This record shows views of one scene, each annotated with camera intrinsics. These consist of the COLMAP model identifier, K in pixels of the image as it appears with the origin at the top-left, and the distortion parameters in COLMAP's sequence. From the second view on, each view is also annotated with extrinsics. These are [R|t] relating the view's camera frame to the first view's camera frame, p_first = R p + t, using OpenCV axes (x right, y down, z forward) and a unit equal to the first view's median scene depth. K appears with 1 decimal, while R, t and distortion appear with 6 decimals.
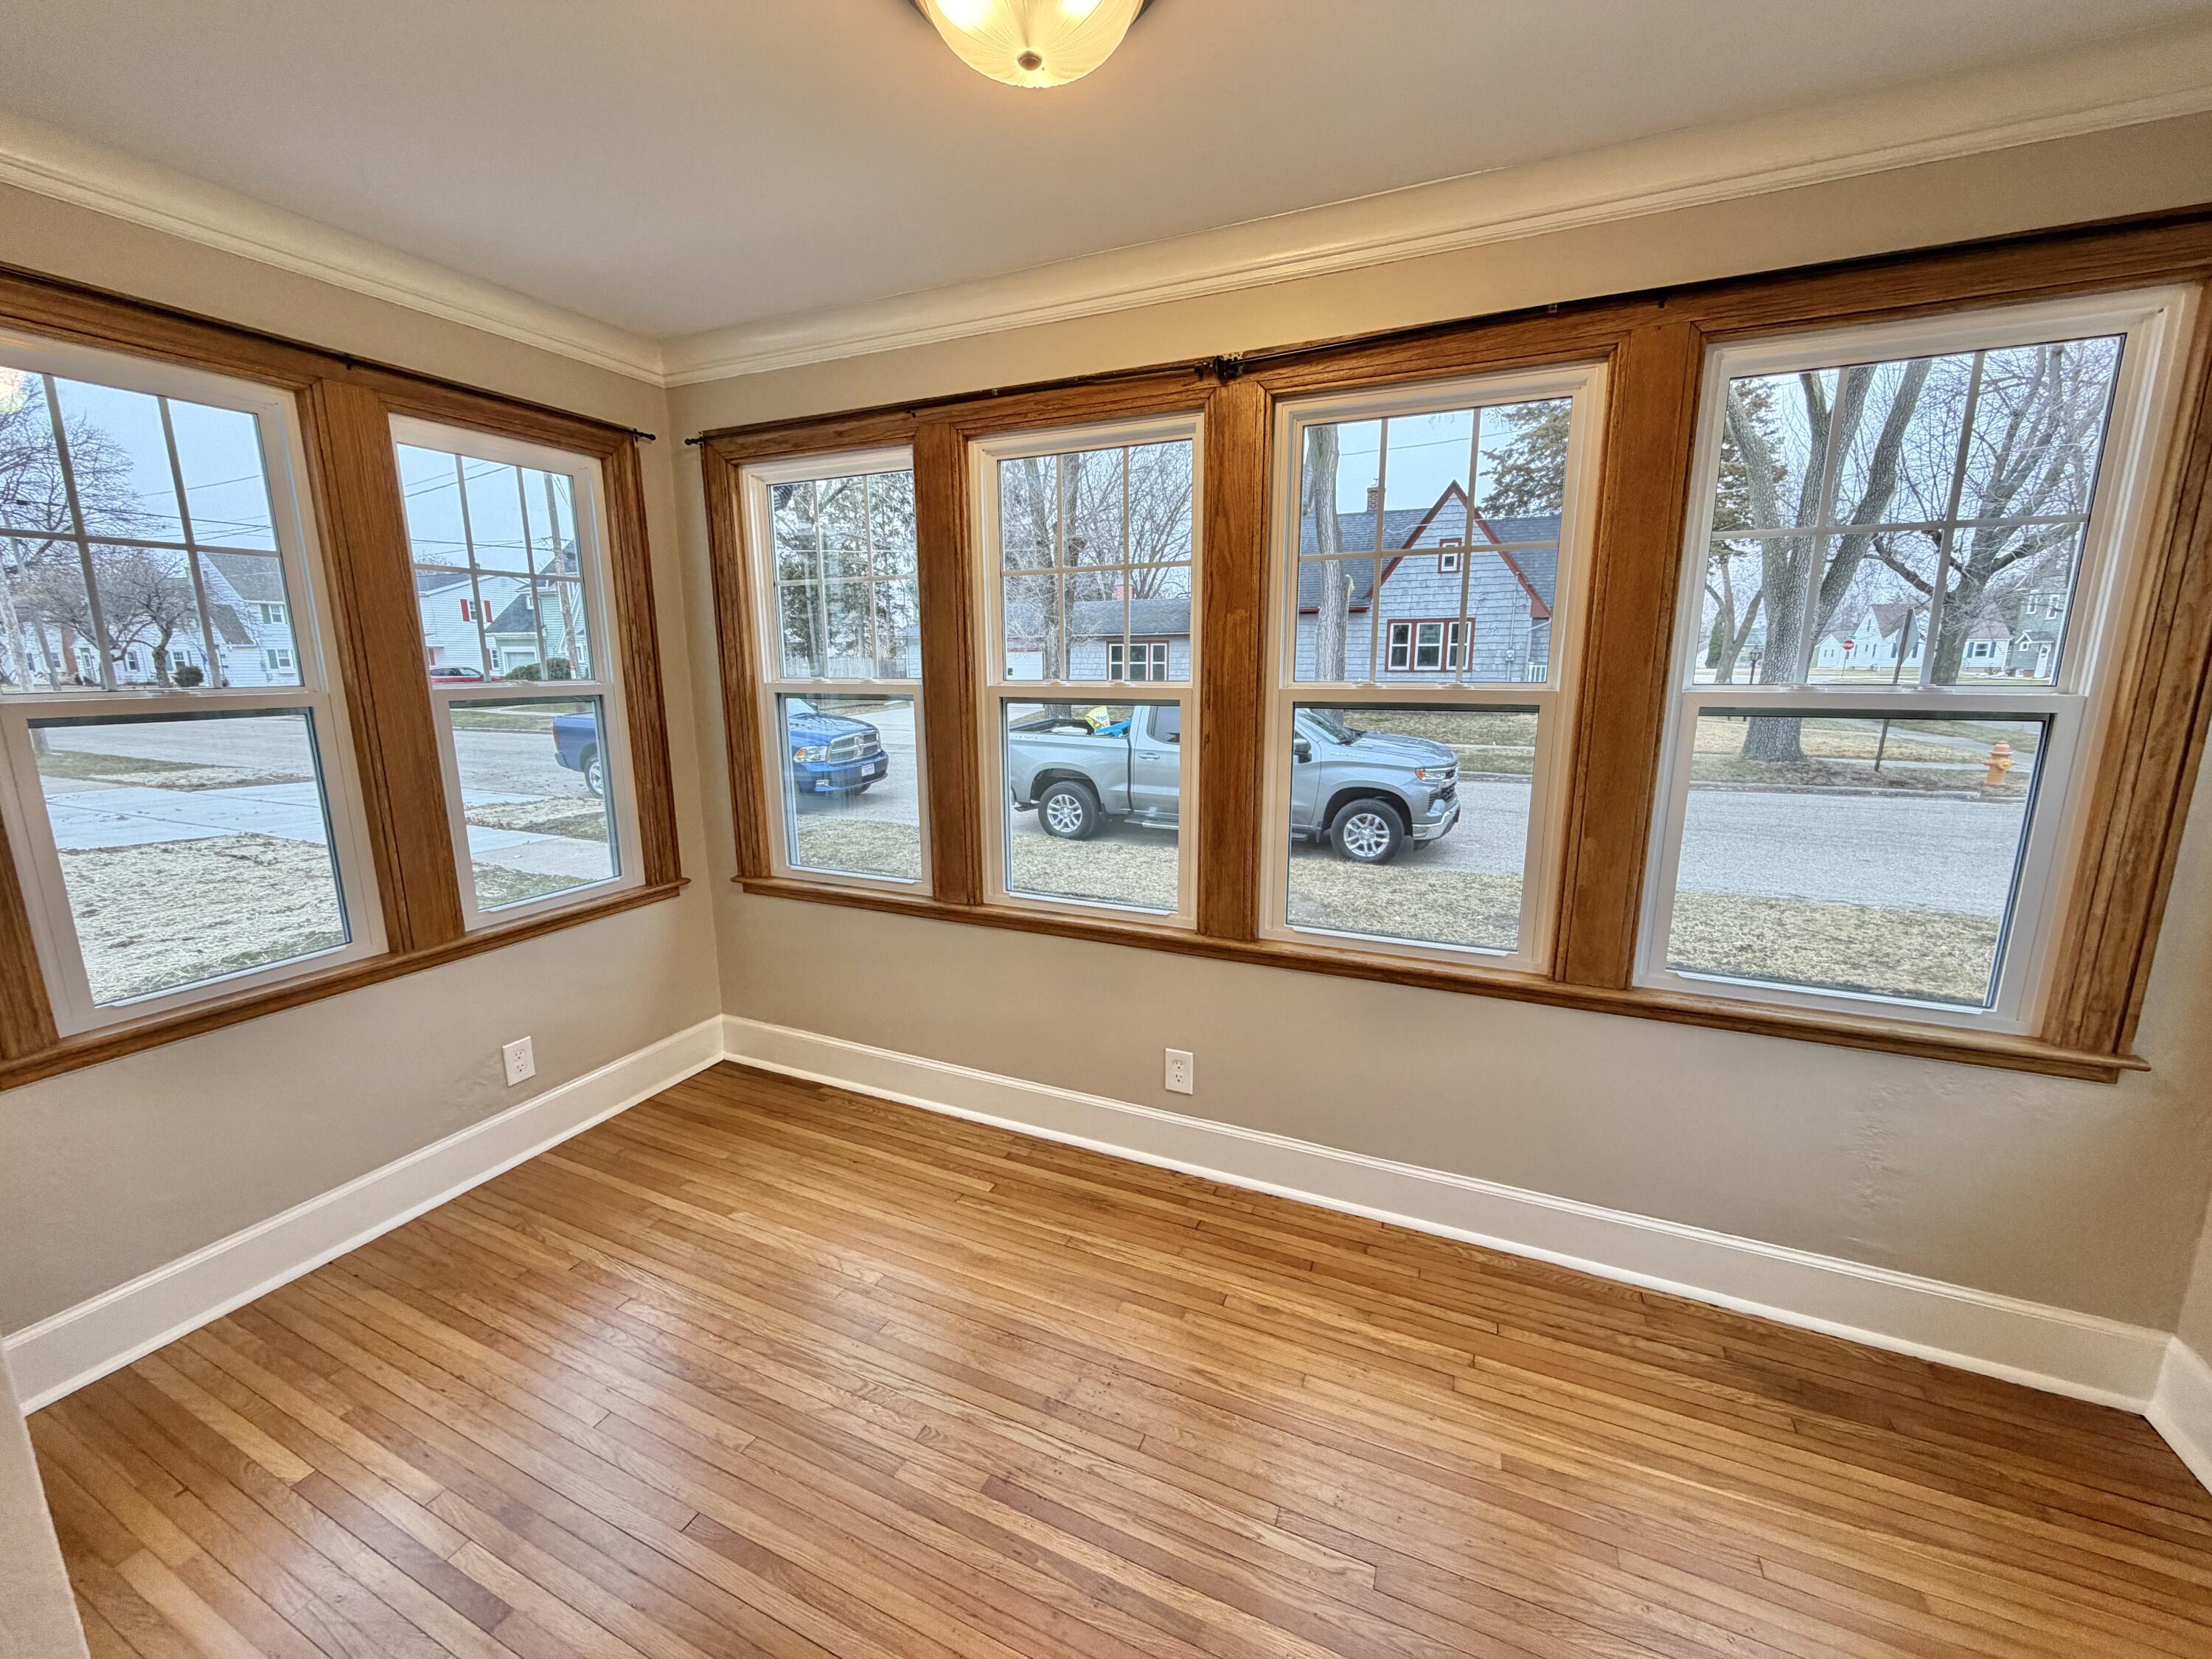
lens RADIAL K [[879.0, 0, 1096.7], [0, 879.0, 826.5], [0, 0, 1]] dist [0.000117, 0.000401]
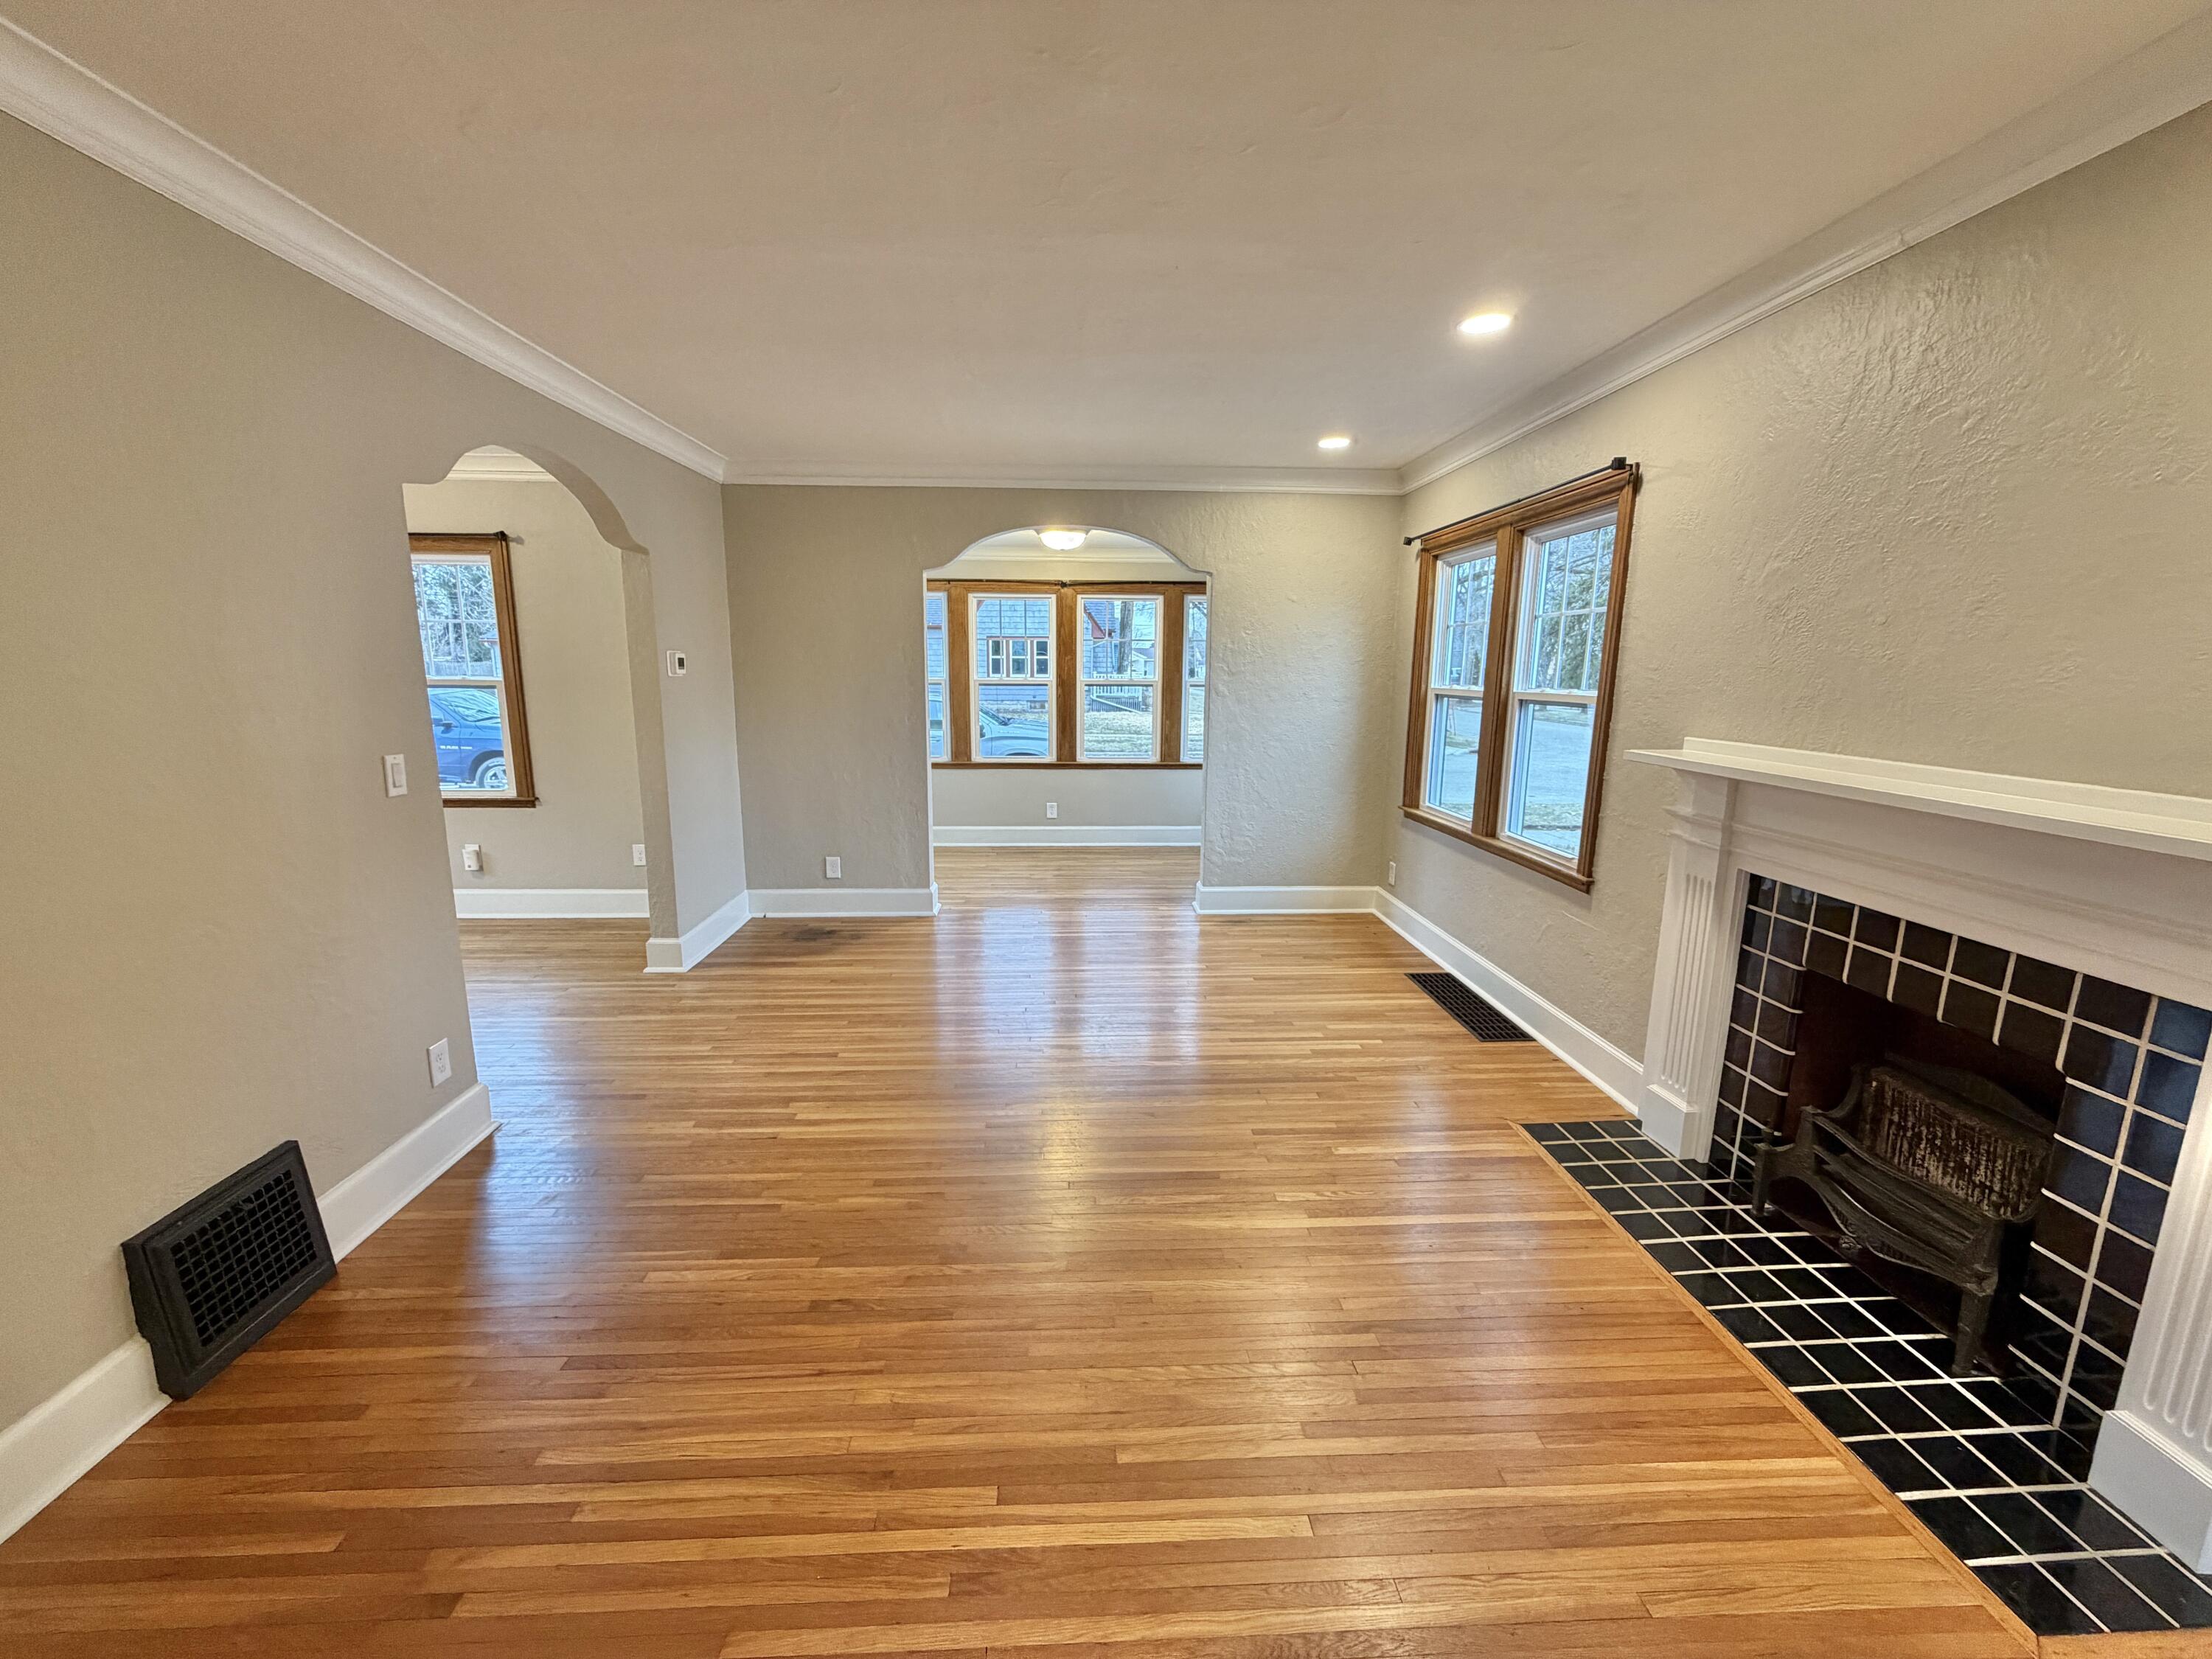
lens RADIAL K [[879.0, 0, 1095.1], [0, 879.0, 826.3], [0, 0, 1]] dist [0.000117, 0.000401]
pose [[0.891451, -0.070300, 0.447631, -1.097490], [0.074047, 0.997213, 0.009148, 0.314270], [-0.447026, 0.024991, 0.894172, -1.694973]]
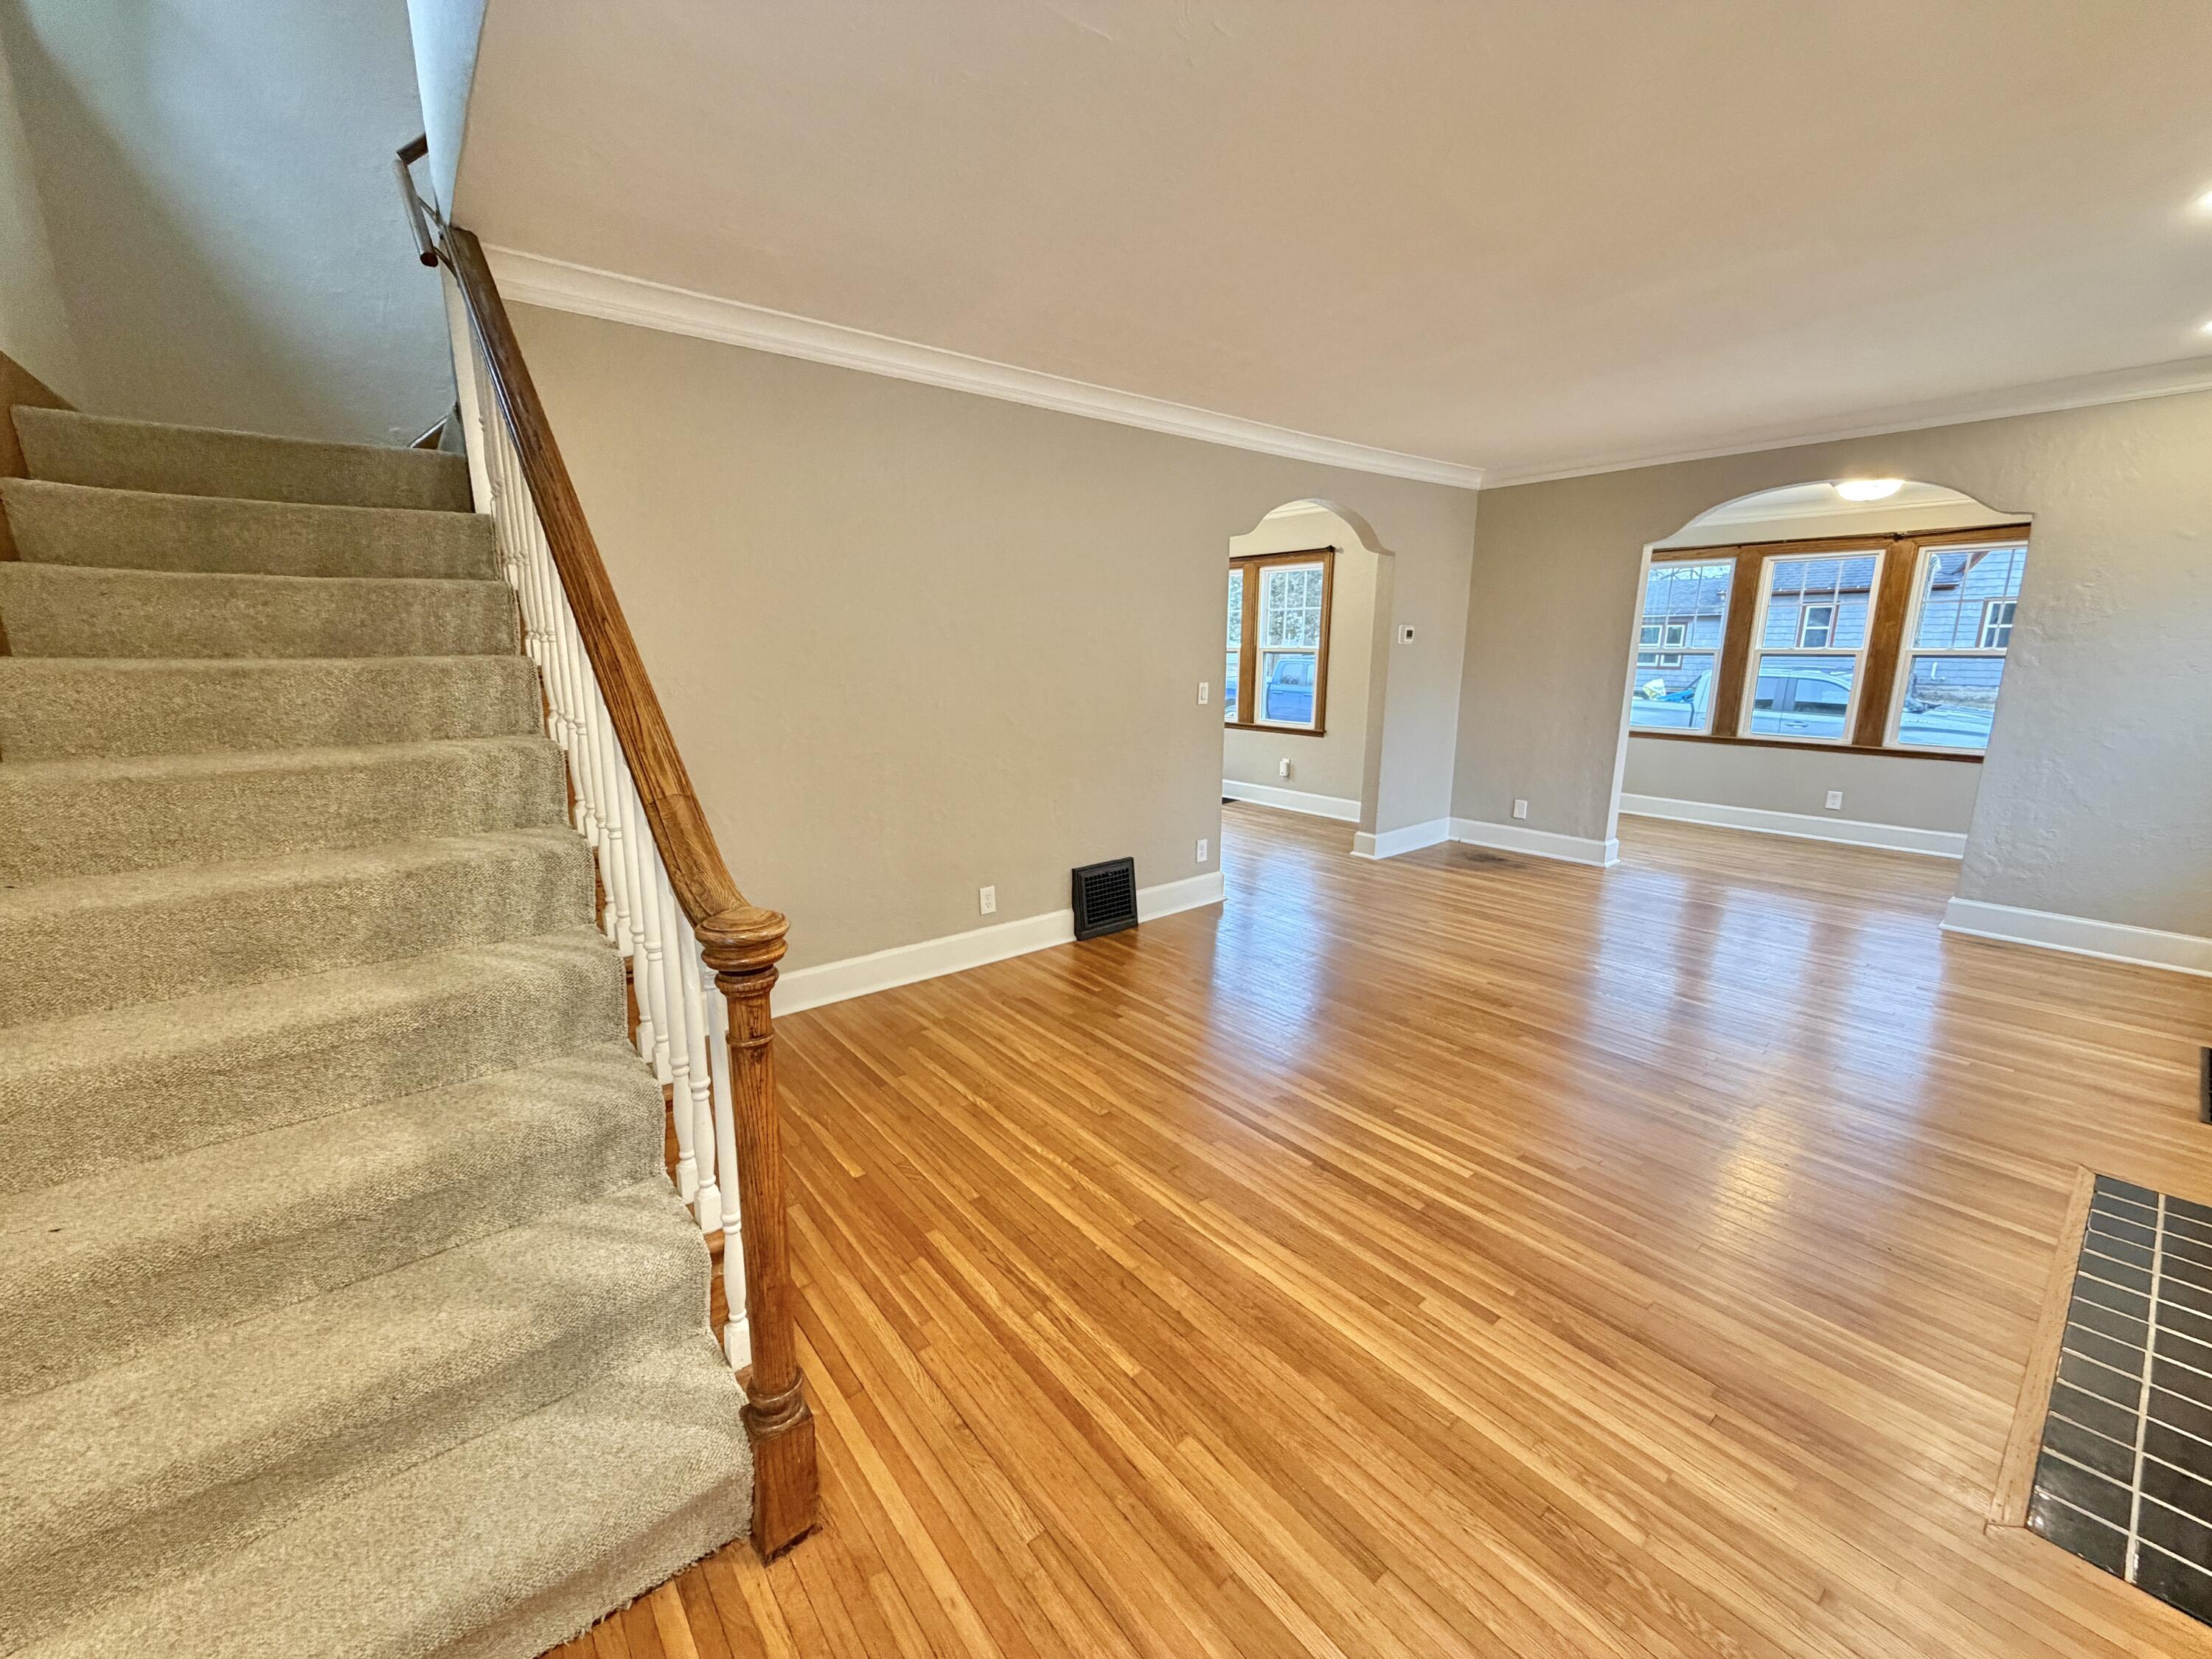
lens RADIAL K [[879.0, 0, 1103.7], [0, 879.0, 830.5], [0, 0, 1]] dist [0.000117, 0.000401]
pose [[0.895895, 0.095927, -0.433786, -0.696802], [-0.085133, 0.995385, 0.044292, 0.434310], [0.436033, -0.002752, 0.899927, -2.252030]]
